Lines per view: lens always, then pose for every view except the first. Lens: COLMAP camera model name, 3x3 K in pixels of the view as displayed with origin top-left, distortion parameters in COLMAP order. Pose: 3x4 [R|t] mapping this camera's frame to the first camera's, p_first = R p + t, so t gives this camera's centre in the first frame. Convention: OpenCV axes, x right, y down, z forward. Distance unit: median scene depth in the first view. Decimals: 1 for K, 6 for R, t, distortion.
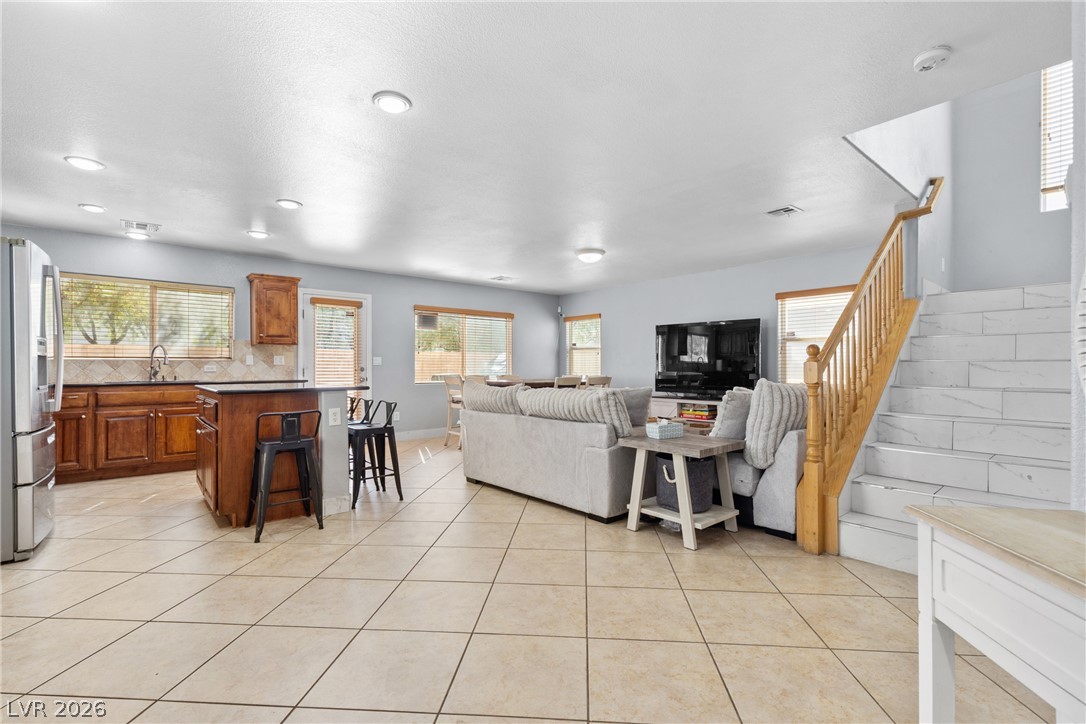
lens RADIAL K [[491.3, 0, 550.0], [0, 491.3, 366.7], [0, 0, 1]] dist [0.005730, -0.001381]
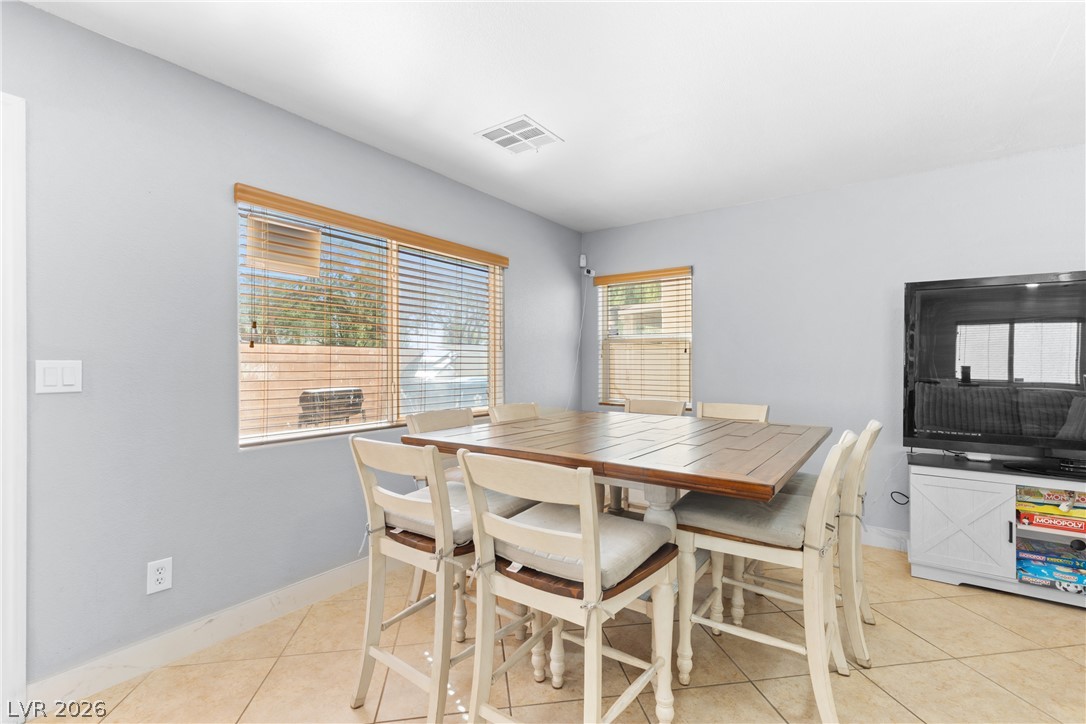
lens RADIAL K [[491.3, 0, 541.3], [0, 491.3, 365.8], [0, 0, 1]] dist [0.005730, -0.001381]
pose [[0.975178, 0.000077, 0.221422, -0.196639], [-0.001106, 0.999989, 0.004522, -0.021573], [-0.221419, -0.004654, 0.975168, 0.806856]]
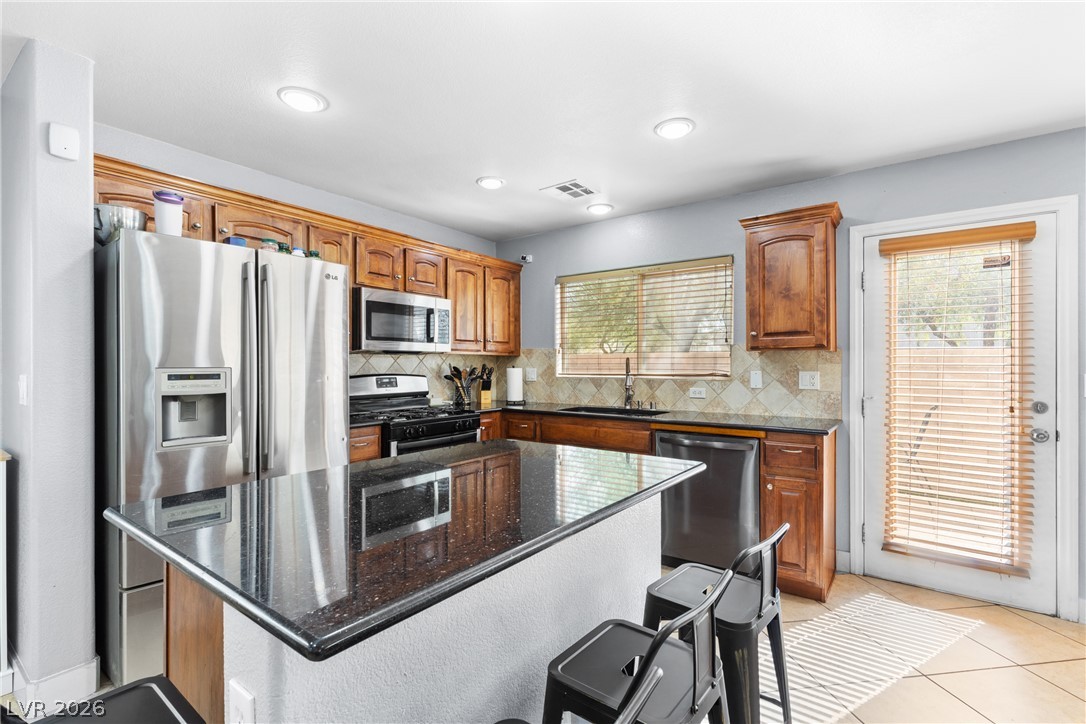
lens RADIAL K [[491.3, 0, 547.3], [0, 491.3, 365.8], [0, 0, 1]] dist [0.005730, -0.001381]
pose [[0.224230, 0.003563, -0.974530, -0.124114], [-0.001511, 0.999993, 0.003308, -0.030587], [0.974535, 0.000731, 0.224234, 0.649685]]
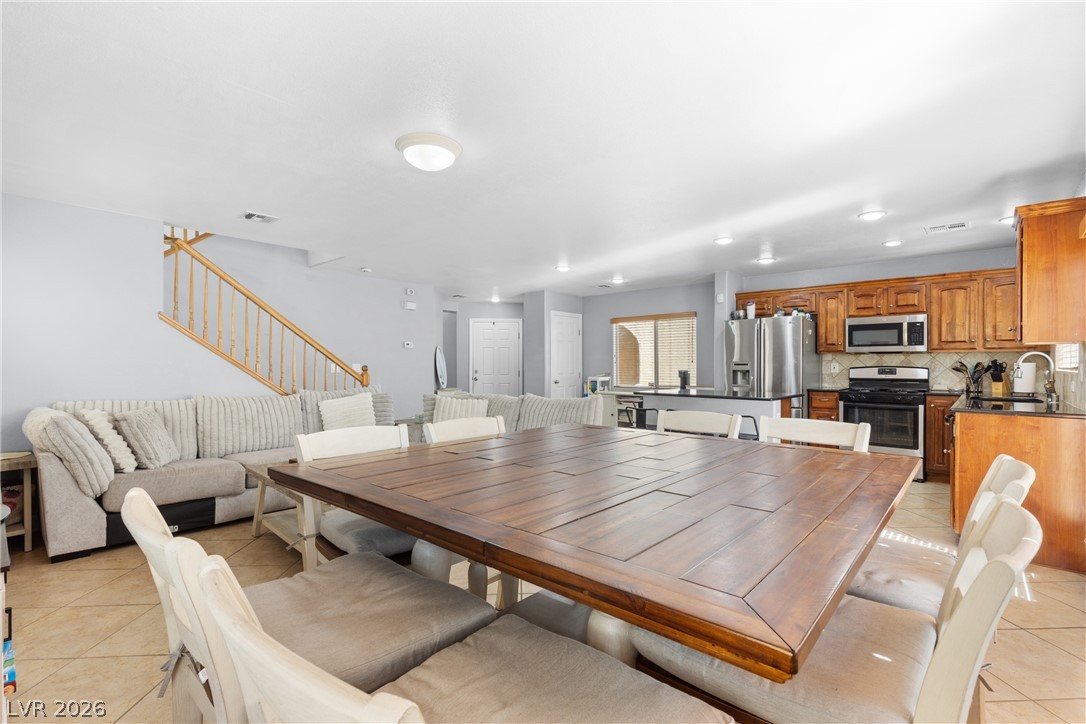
lens RADIAL K [[491.3, 0, 546.5], [0, 491.3, 364.1], [0, 0, 1]] dist [0.005730, -0.001381]
pose [[-0.992177, -0.001241, -0.124836, 0.026190], [-0.001000, 0.999998, -0.001989, -0.019962], [0.124838, -0.001848, -0.992175, 1.461471]]
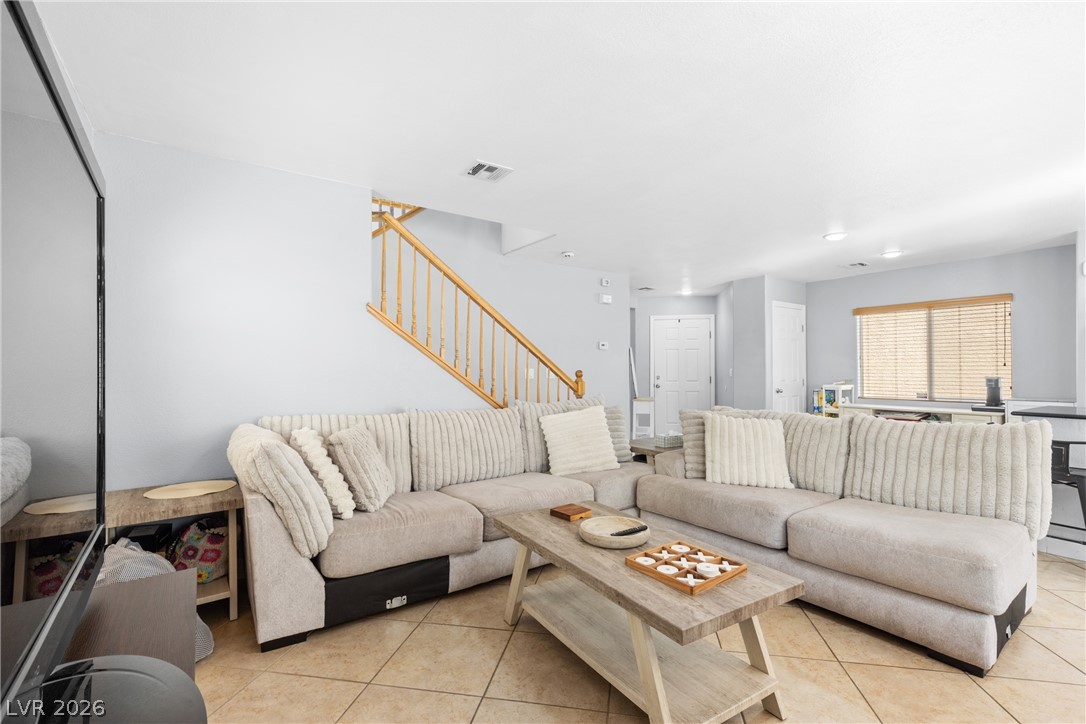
lens RADIAL K [[491.3, 0, 551.9], [0, 491.3, 367.8], [0, 0, 1]] dist [0.005730, -0.001381]
pose [[-0.994485, 0.000496, 0.104875, 0.216235], [0.000055, 0.999991, -0.004206, -0.019469], [-0.104876, -0.004177, -0.994477, 1.233065]]
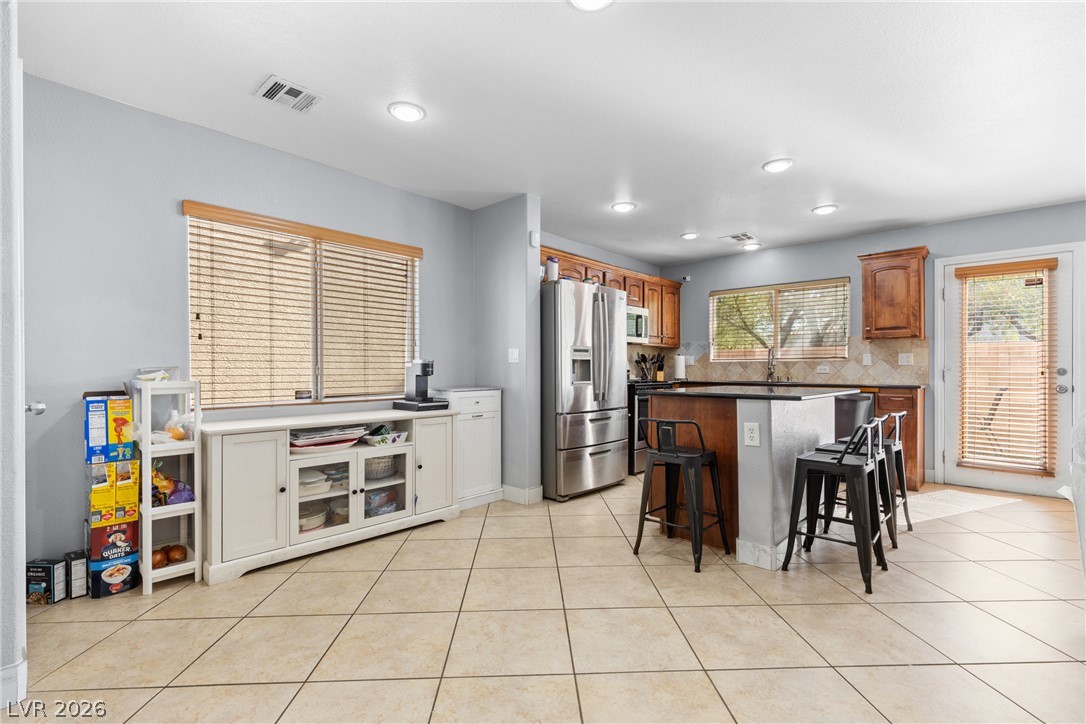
lens RADIAL K [[491.3, 0, 545.7], [0, 491.3, 369.9], [0, 0, 1]] dist [0.005730, -0.001381]
pose [[0.114089, 0.003971, -0.993463, 0.158053], [-0.001694, 0.999991, 0.003803, 0.001676], [0.993469, 0.001249, 0.114095, 0.365107]]
